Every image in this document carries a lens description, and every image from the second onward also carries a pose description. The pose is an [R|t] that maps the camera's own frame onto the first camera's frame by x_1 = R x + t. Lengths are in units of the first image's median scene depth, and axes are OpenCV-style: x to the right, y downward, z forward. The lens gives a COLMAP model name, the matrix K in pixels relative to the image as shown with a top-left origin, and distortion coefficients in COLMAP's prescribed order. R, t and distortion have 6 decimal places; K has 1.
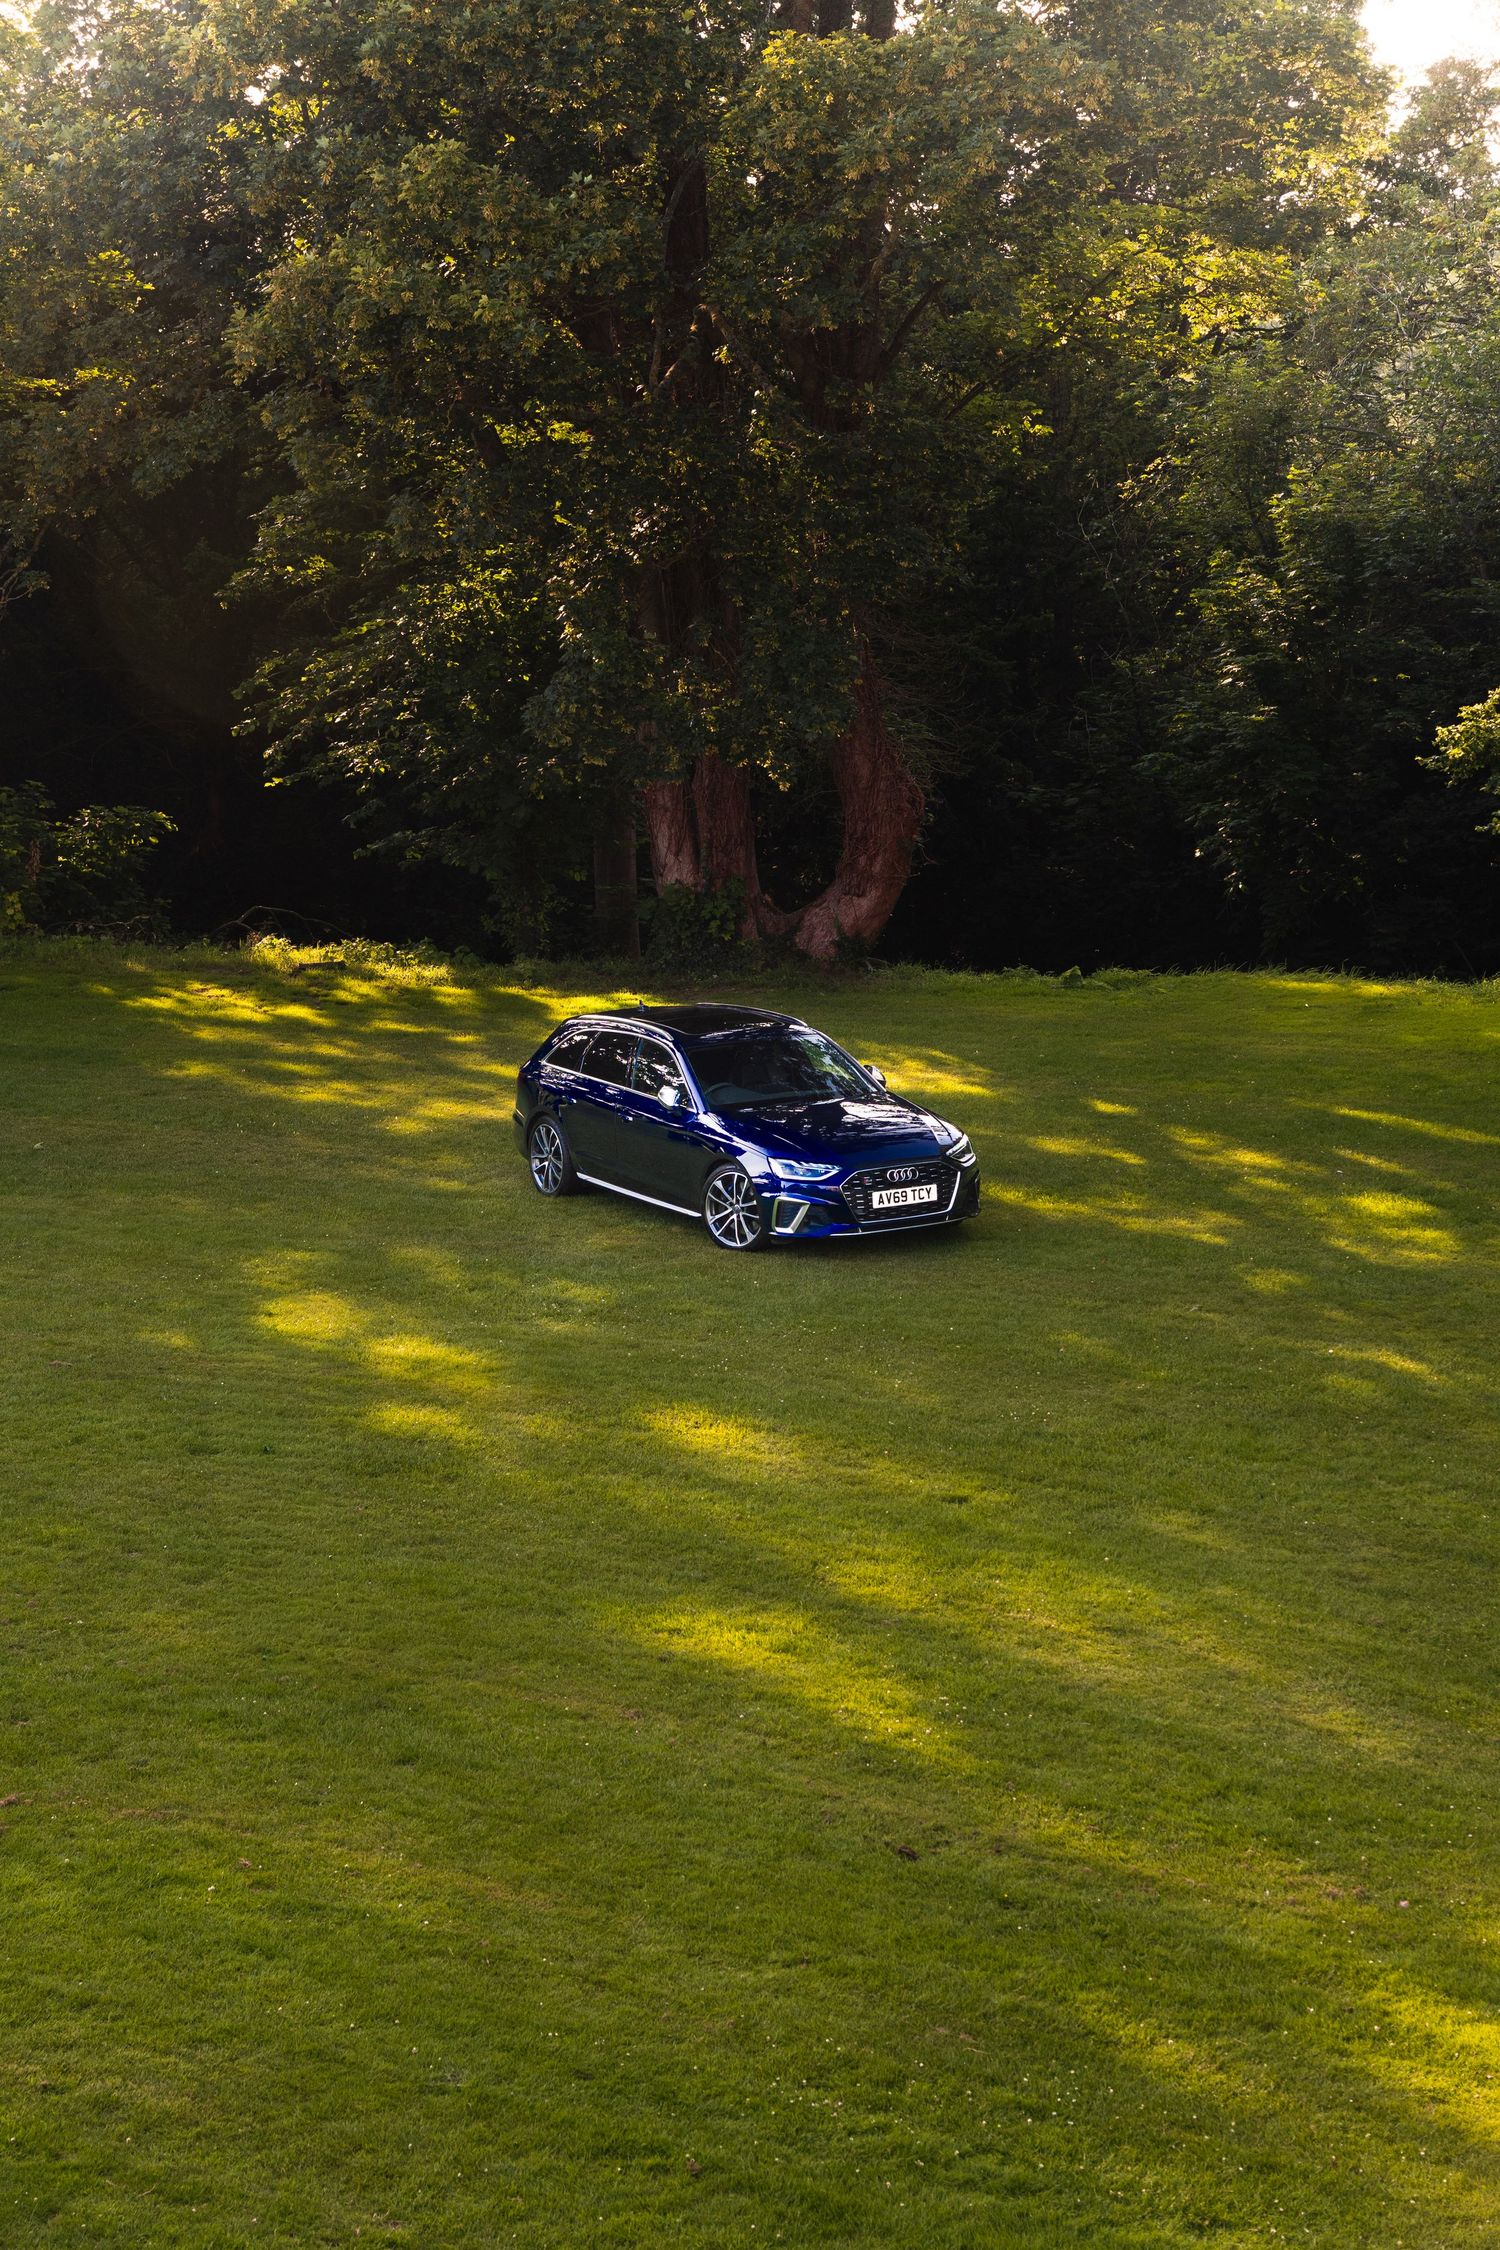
lens RADIAL K [[4405.3, 0, 750.0], [0, 4405.3, 1125.0], [0, 0, 1]] dist [0.341661, -0.102744]
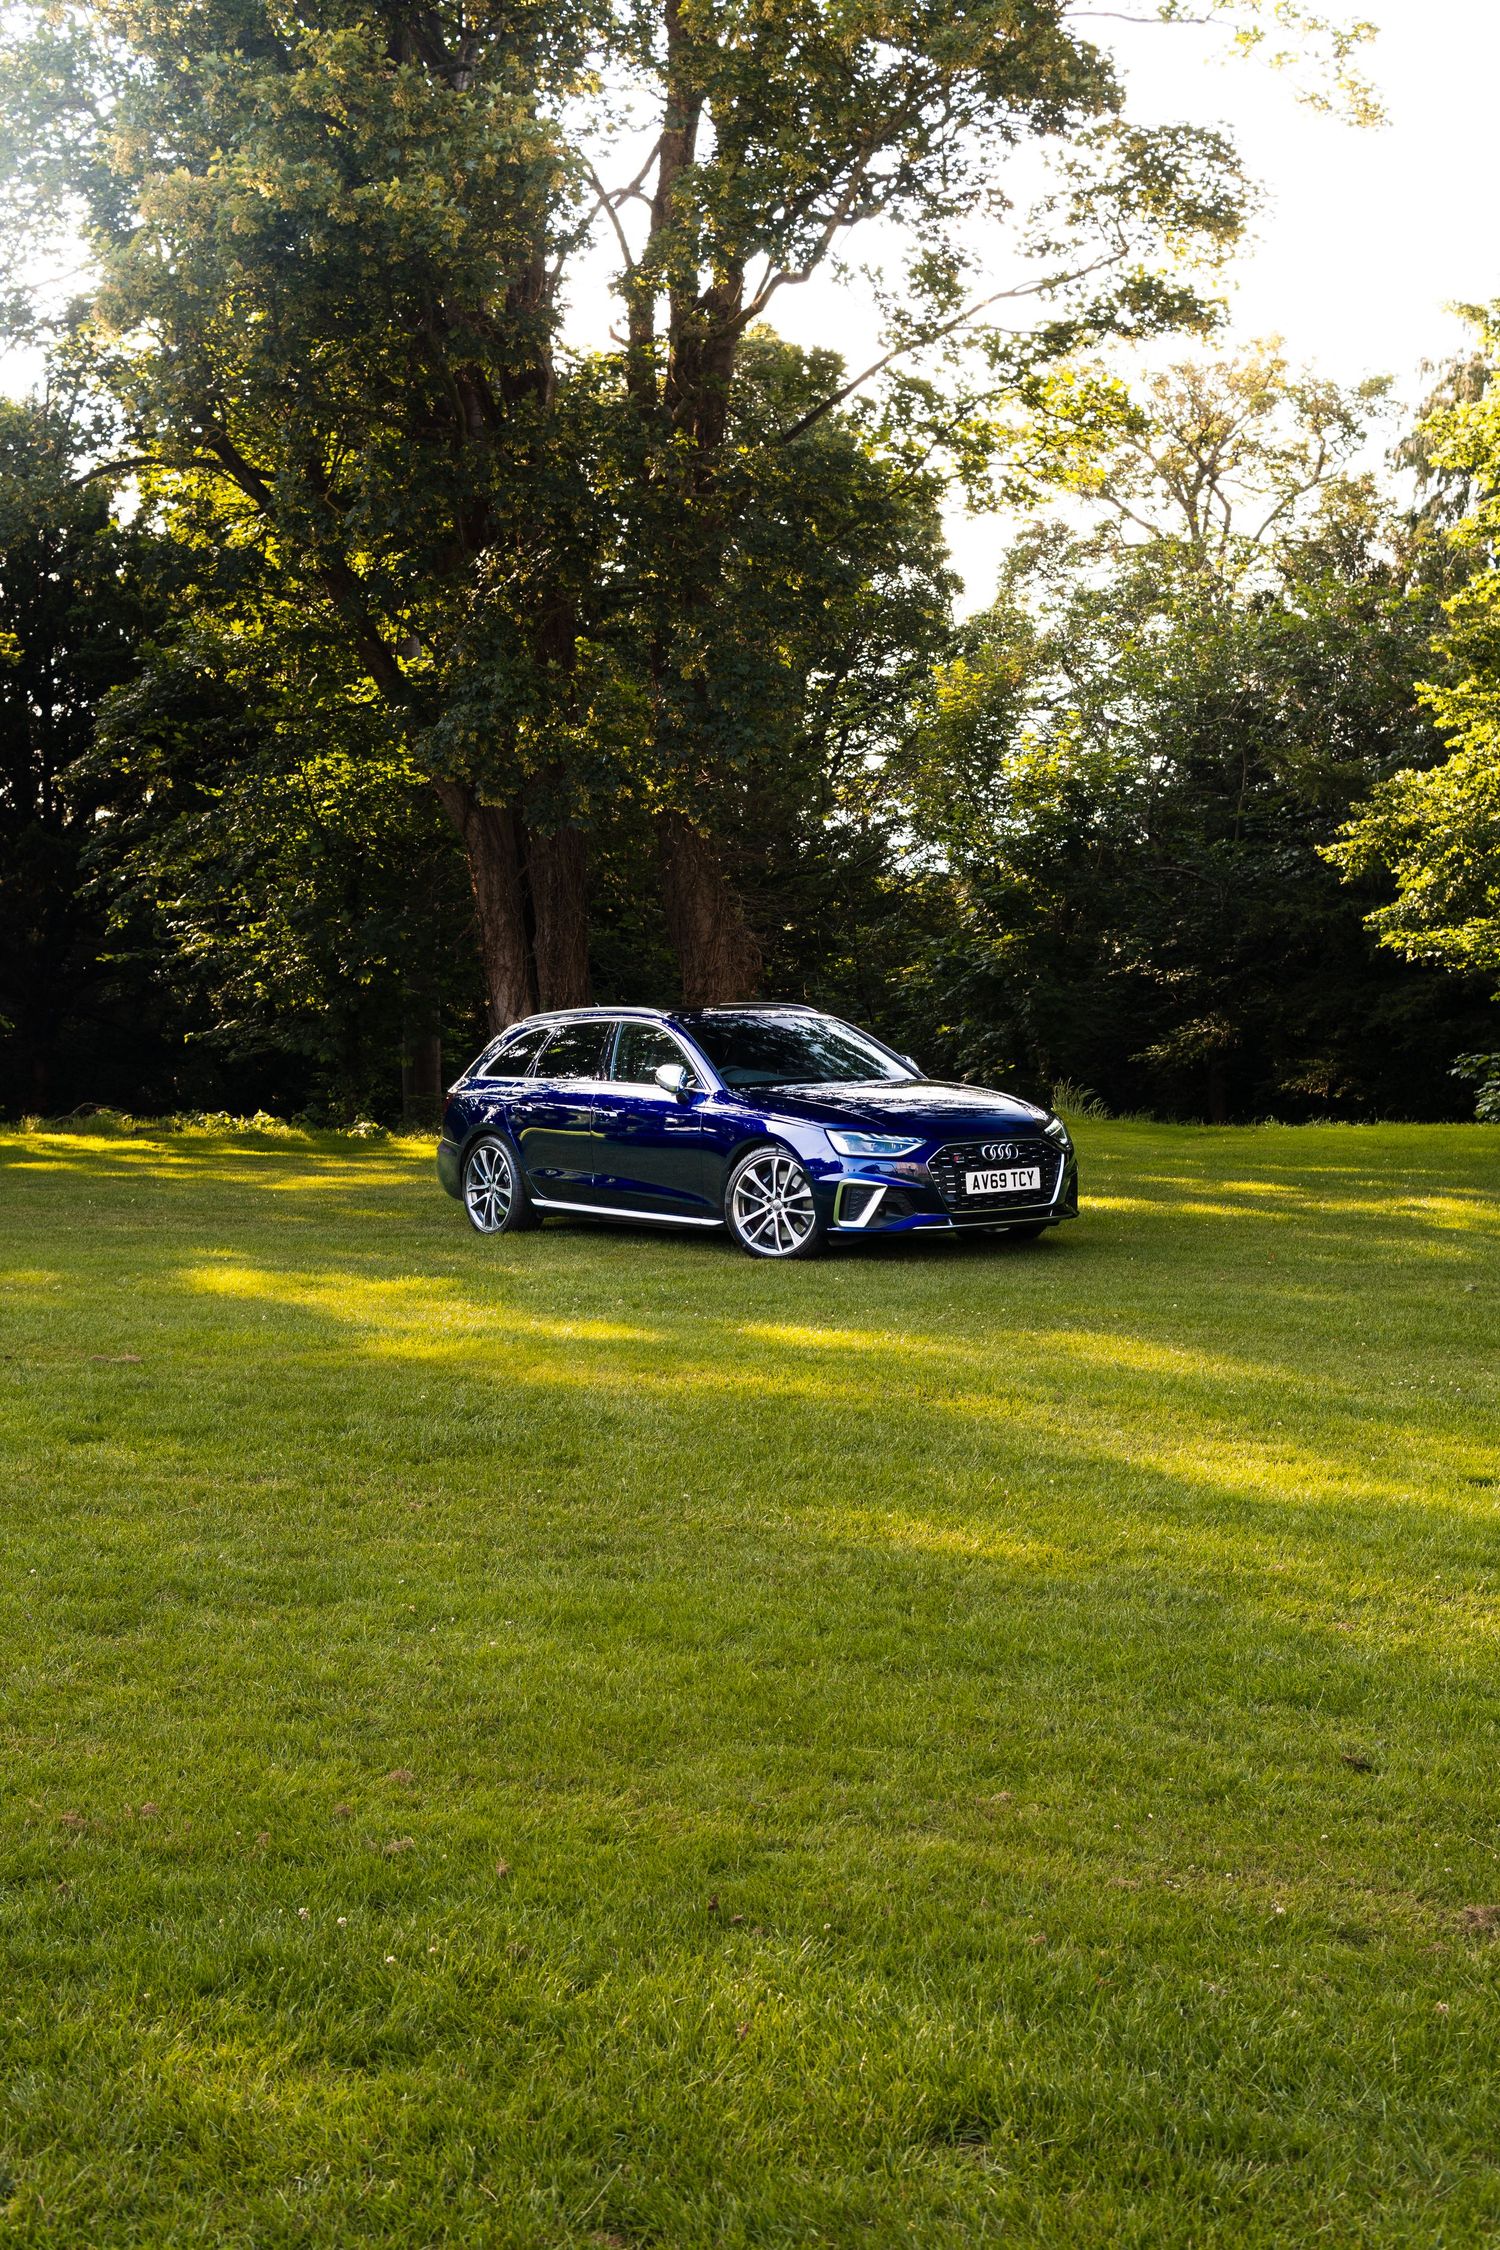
lens RADIAL K [[3151.7, 0, 750.0], [0, 3151.7, 1125.0], [0, 0, 1]] dist [0.109710, 0.042789]
pose [[0.994570, -0.009622, 0.103621, -0.064049], [0.019663, 0.995156, -0.096326, 0.057775], [-0.102192, 0.097840, 0.989941, 0.464020]]
